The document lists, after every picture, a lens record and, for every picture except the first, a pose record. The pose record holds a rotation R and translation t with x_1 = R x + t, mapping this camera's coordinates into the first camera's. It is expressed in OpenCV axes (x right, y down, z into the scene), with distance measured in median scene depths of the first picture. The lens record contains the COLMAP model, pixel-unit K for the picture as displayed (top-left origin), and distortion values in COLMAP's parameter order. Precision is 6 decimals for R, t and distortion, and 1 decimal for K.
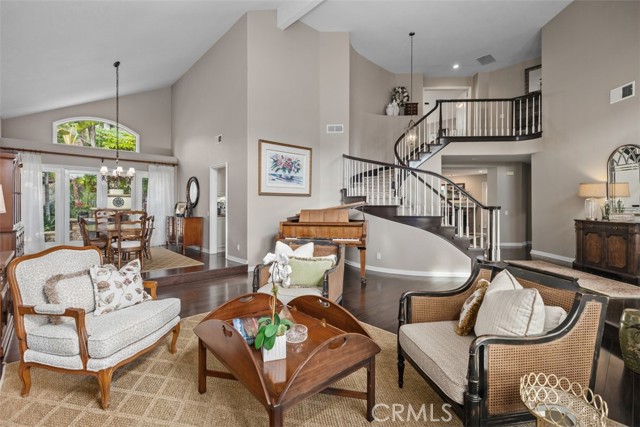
lens RADIAL K [[290.4, 0, 314.9], [0, 290.4, 204.8], [0, 0, 1]] dist [0.000824, -0.000029]
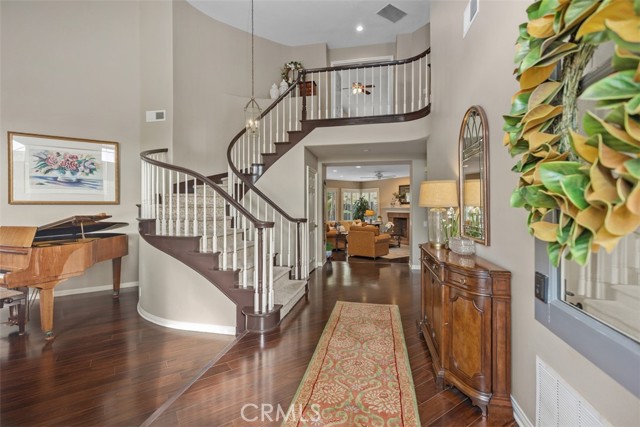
lens RADIAL K [[290.4, 0, 323.6], [0, 290.4, 210.0], [0, 0, 1]] dist [0.000824, -0.000029]
pose [[0.992381, -0.005805, -0.123066, 0.651967], [0.006527, 0.999964, 0.005468, -0.017066], [0.123030, -0.006230, 0.992383, 0.321962]]
